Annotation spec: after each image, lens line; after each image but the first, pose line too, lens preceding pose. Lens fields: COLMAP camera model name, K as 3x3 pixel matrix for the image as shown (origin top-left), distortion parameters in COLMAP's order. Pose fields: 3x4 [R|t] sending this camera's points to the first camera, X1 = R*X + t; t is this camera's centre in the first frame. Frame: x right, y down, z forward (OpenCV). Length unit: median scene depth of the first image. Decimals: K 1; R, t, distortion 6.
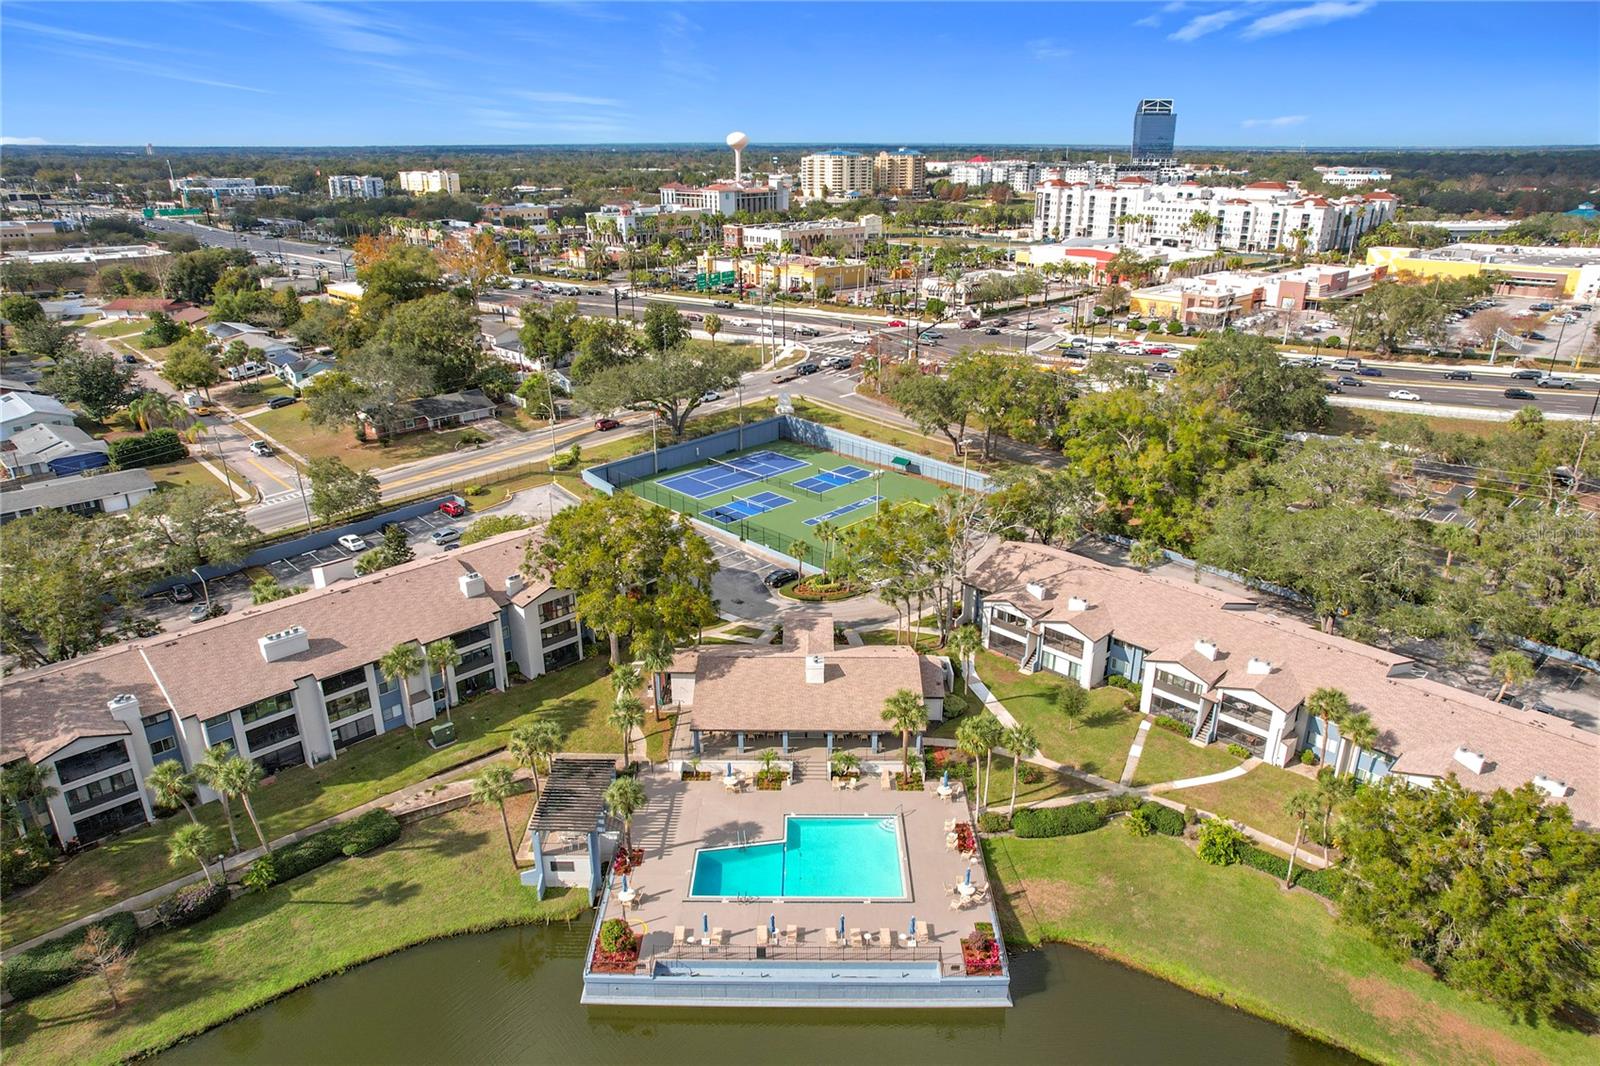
lens RADIAL K [[988.5, 0, 804.4], [0, 988.5, 554.1], [0, 0, 1]] dist [-0.040058, -0.000790]
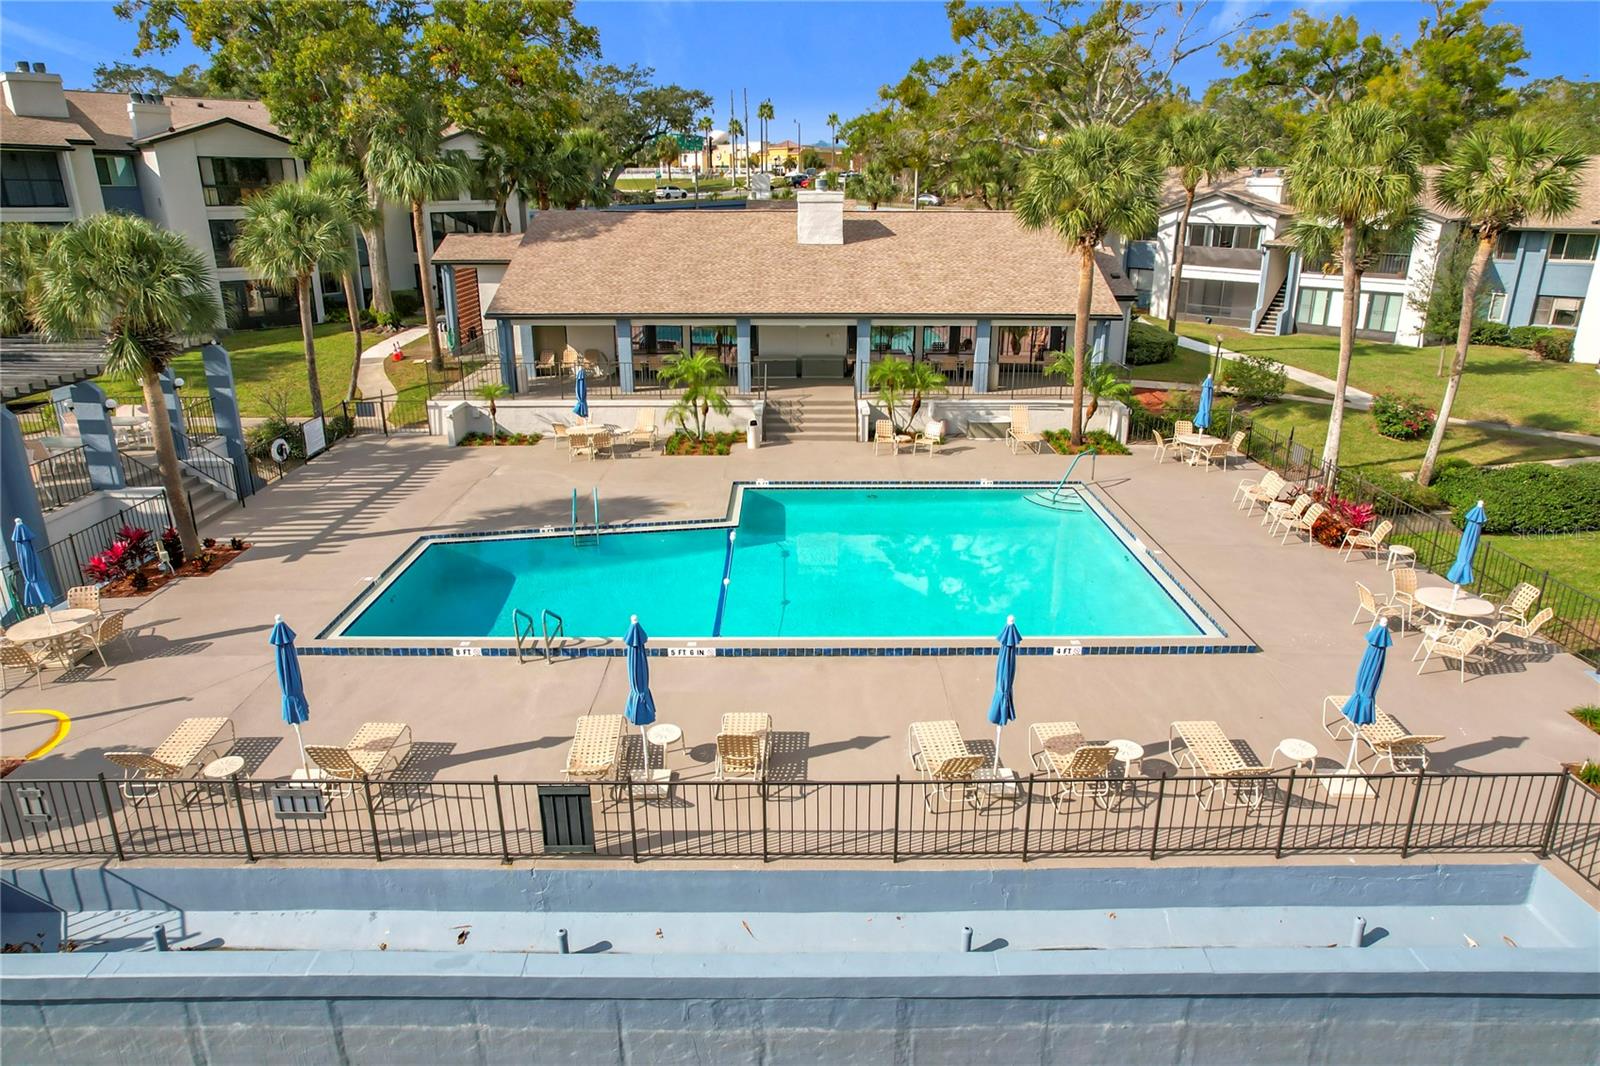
lens RADIAL K [[979.3, 0, 804.9], [0, 979.3, 573.9], [0, 0, 1]] dist [-0.019123, -0.000061]
pose [[0.999864, -0.003791, 0.016037, -0.002431], [0.004000, 0.999907, -0.013018, 0.264573], [-0.015986, 0.013081, 0.999787, 0.597440]]
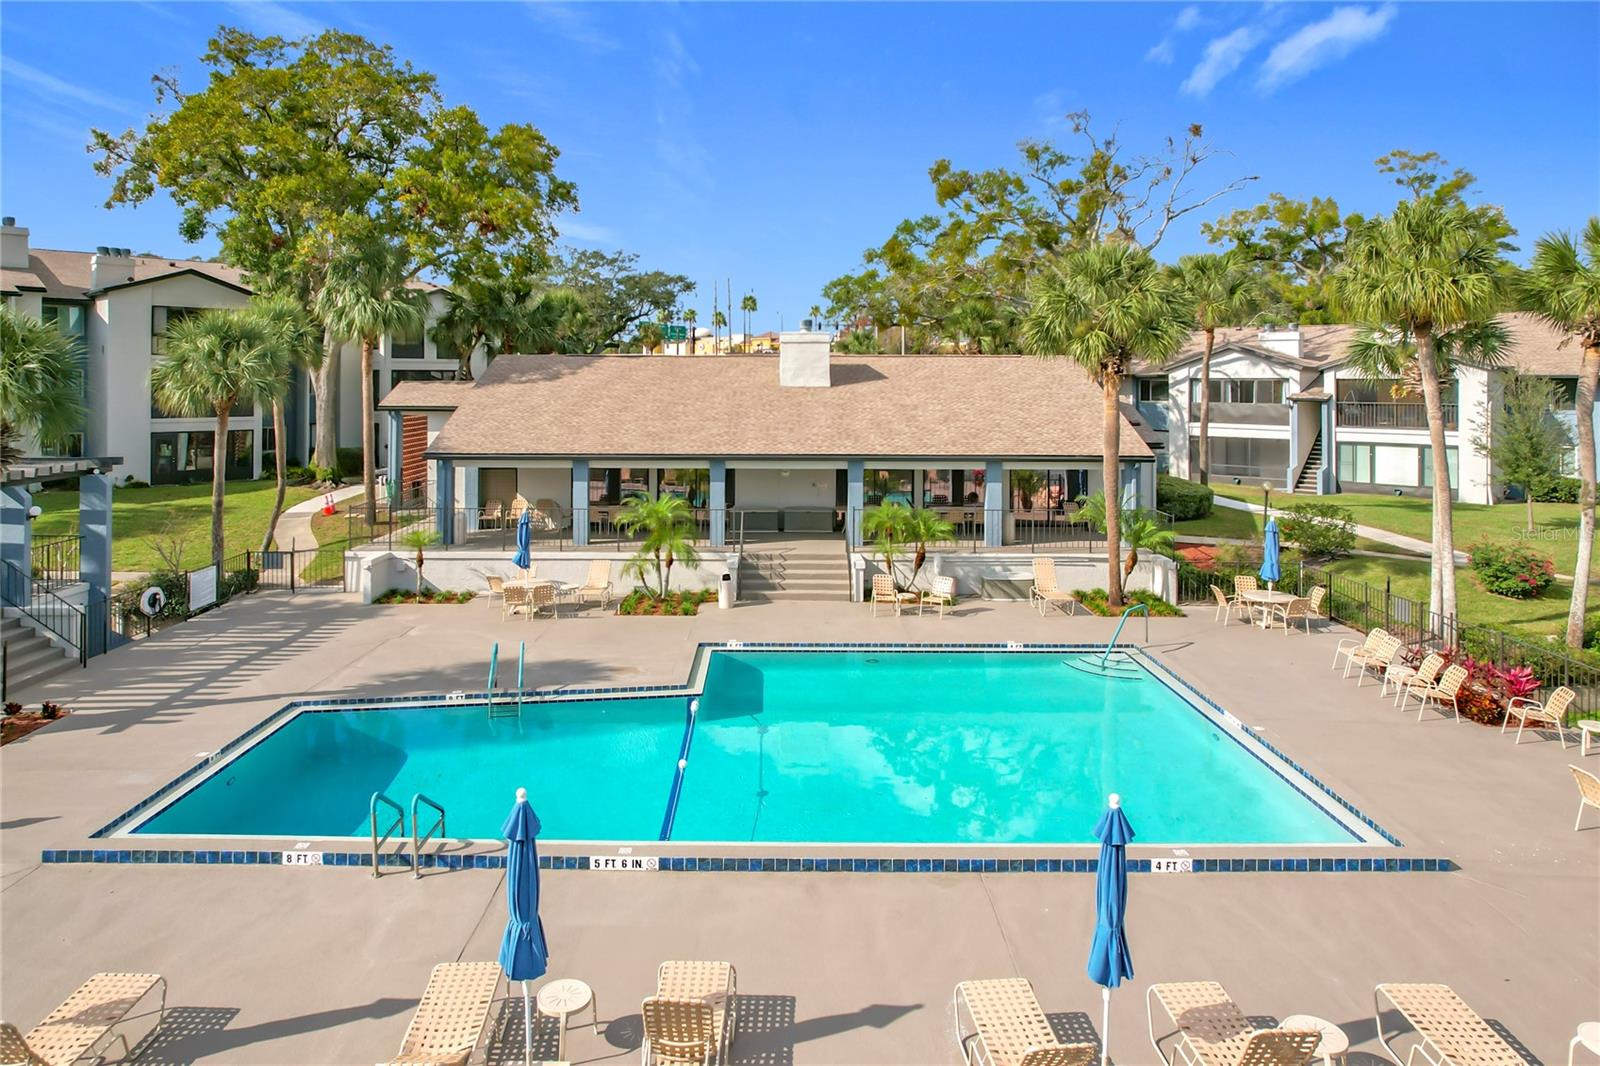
lens RADIAL K [[1049.6, 0, 766.0], [0, 1049.6, 412.9], [0, 0, 1]] dist [-0.016785, 0.006059]
pose [[0.999987, 0.002992, -0.004022, -0.002051], [-0.004210, 0.936782, -0.349888, 0.269378], [0.002721, 0.349901, 0.936783, 0.633305]]
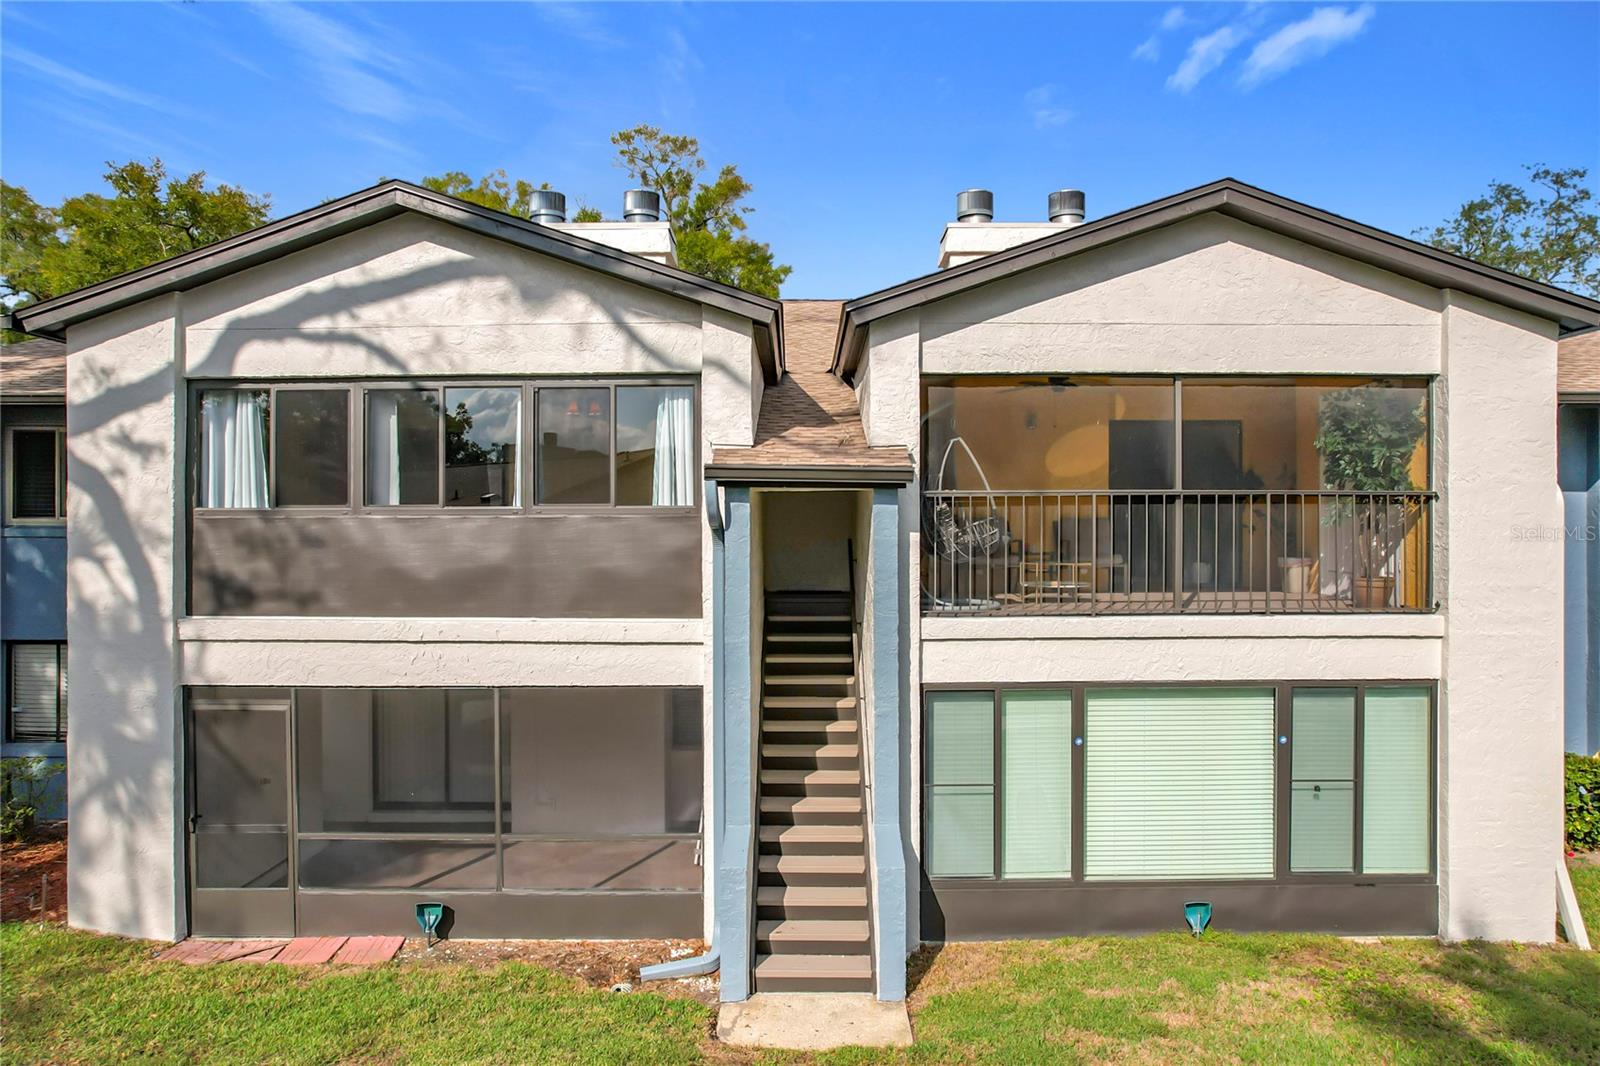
lens RADIAL K [[1096.7, 0, 799.2], [0, 1096.7, 526.9], [0, 0, 1]] dist [-0.094580, 0.092396]
pose [[0.702677, 0.002612, 0.711504, 0.184245], [0.271914, 0.923102, -0.271929, 0.118634], [-0.657501, 0.384546, 0.647933, 1.037327]]
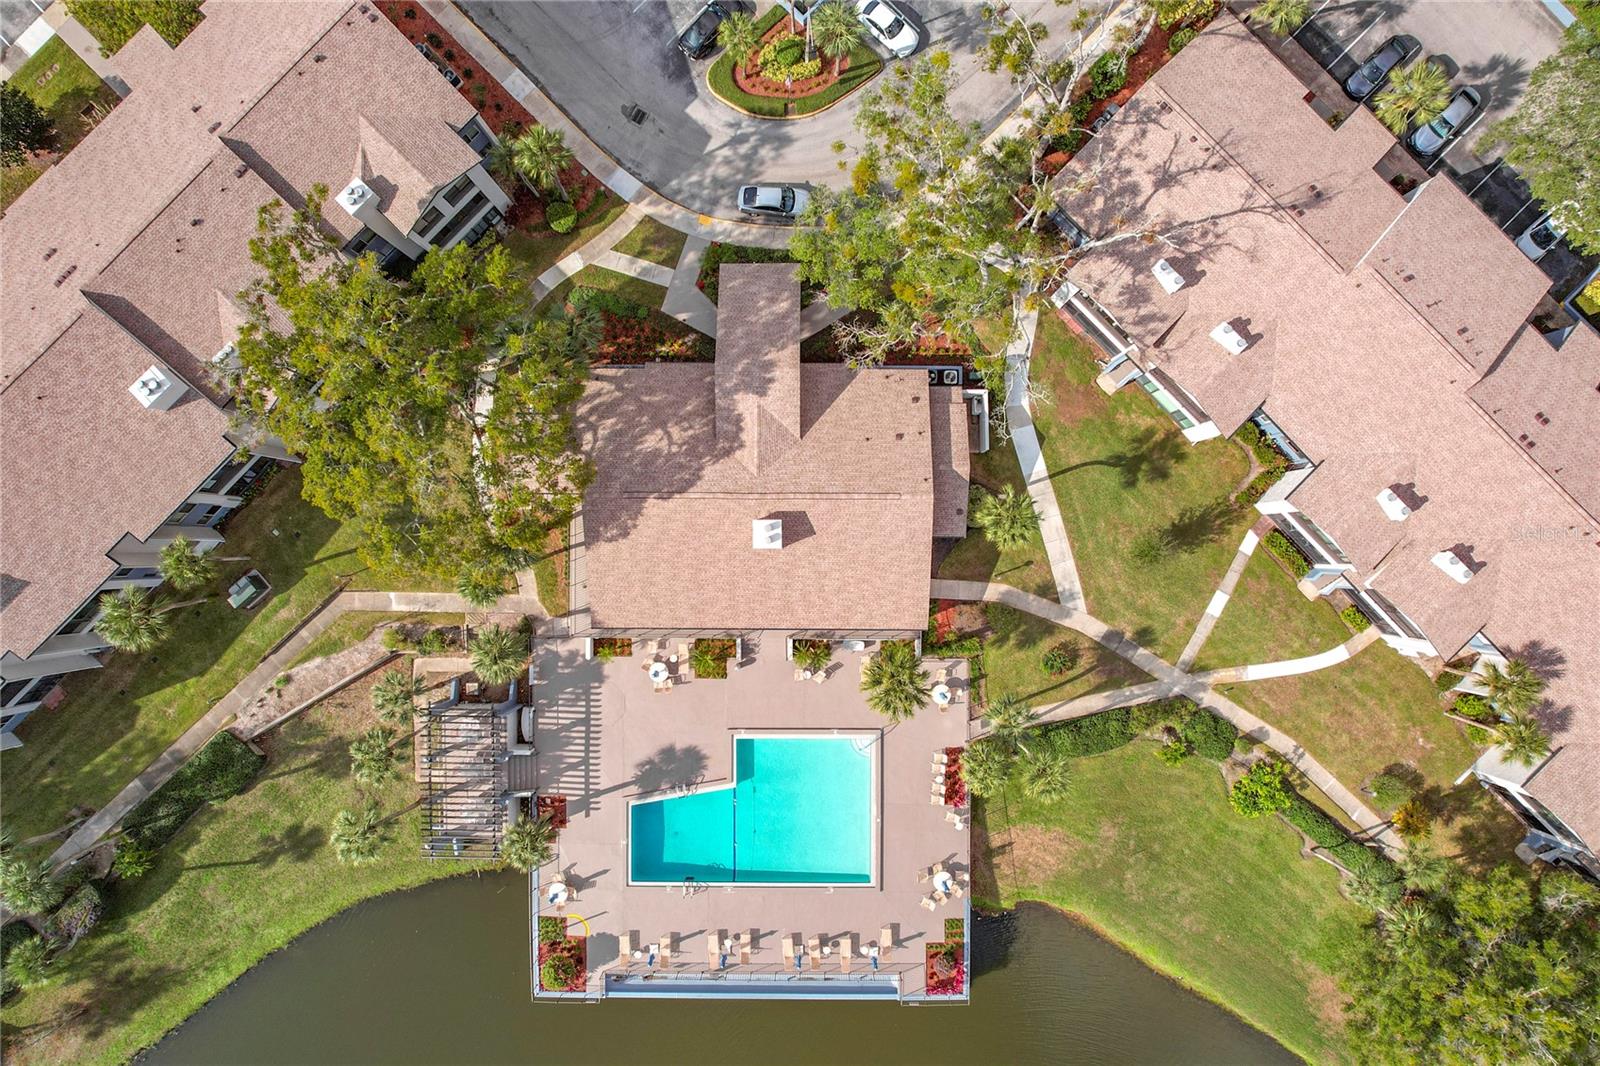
lens RADIAL K [[973.0, 0, 798.7], [0, 973.0, 543.9], [0, 0, 1]] dist [-0.055834, 0.028506]
pose [[0.999969, -0.005489, -0.005637, 0.033407], [0.007395, 0.411144, 0.911540, -0.447960], [-0.002686, -0.911554, 0.411172, 0.725195]]
